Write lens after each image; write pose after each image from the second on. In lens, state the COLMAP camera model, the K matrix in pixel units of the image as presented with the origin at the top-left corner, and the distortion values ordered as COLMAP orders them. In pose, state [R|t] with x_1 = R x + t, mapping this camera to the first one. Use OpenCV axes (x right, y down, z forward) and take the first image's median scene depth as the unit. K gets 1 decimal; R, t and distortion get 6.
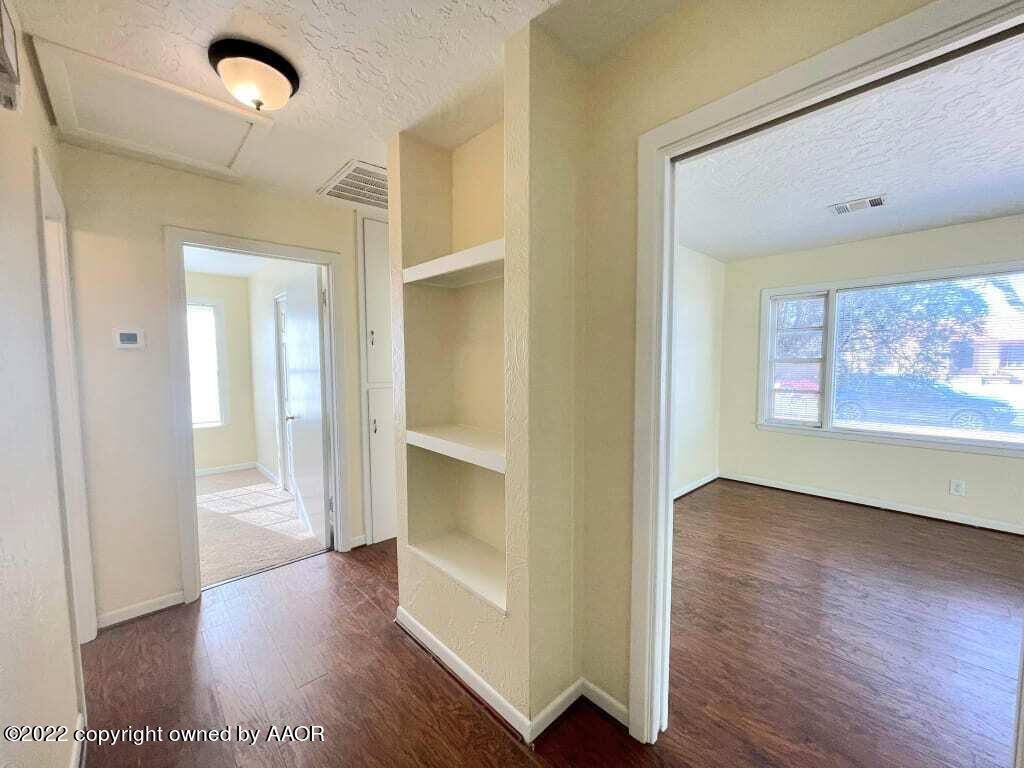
lens RADIAL K [[412.7, 0, 510.1], [0, 412.7, 383.7], [0, 0, 1]] dist [0.001185, -0.000041]
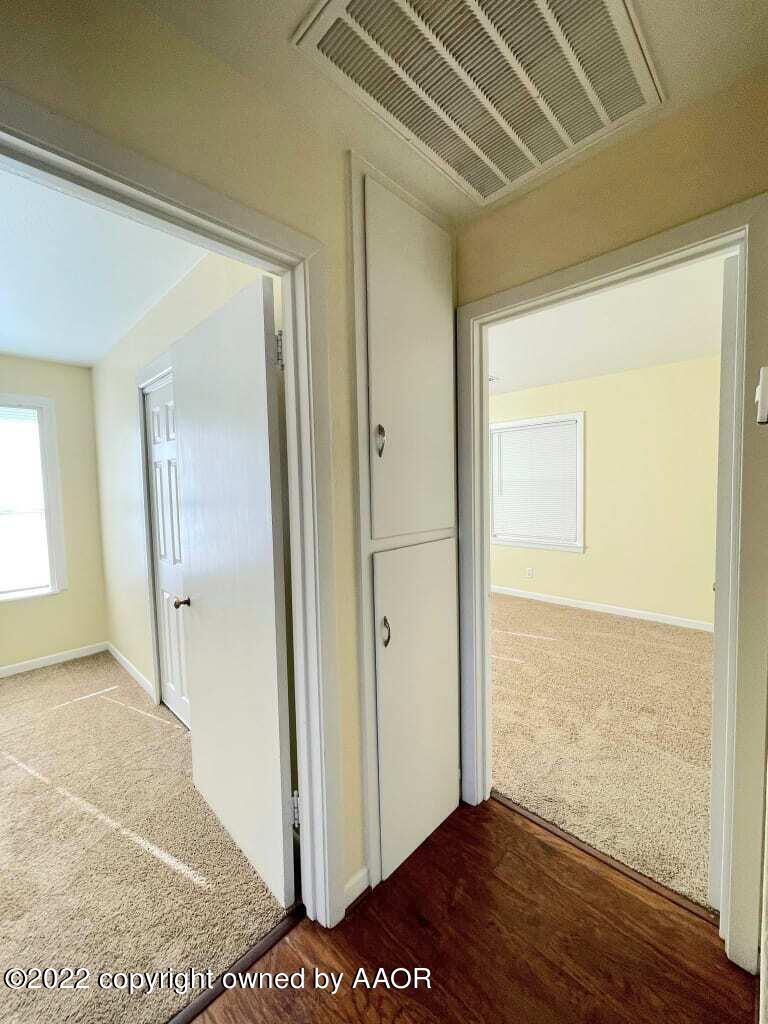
lens RADIAL K [[412.7, 0, 387.5], [0, 412.7, 506.0], [0, 0, 1]] dist [0.001185, -0.000041]
pose [[0.998190, -0.012962, 0.058726, -0.351803], [0.013385, 0.999887, -0.006818, -0.033898], [-0.058631, 0.007591, 0.998251, 0.536158]]
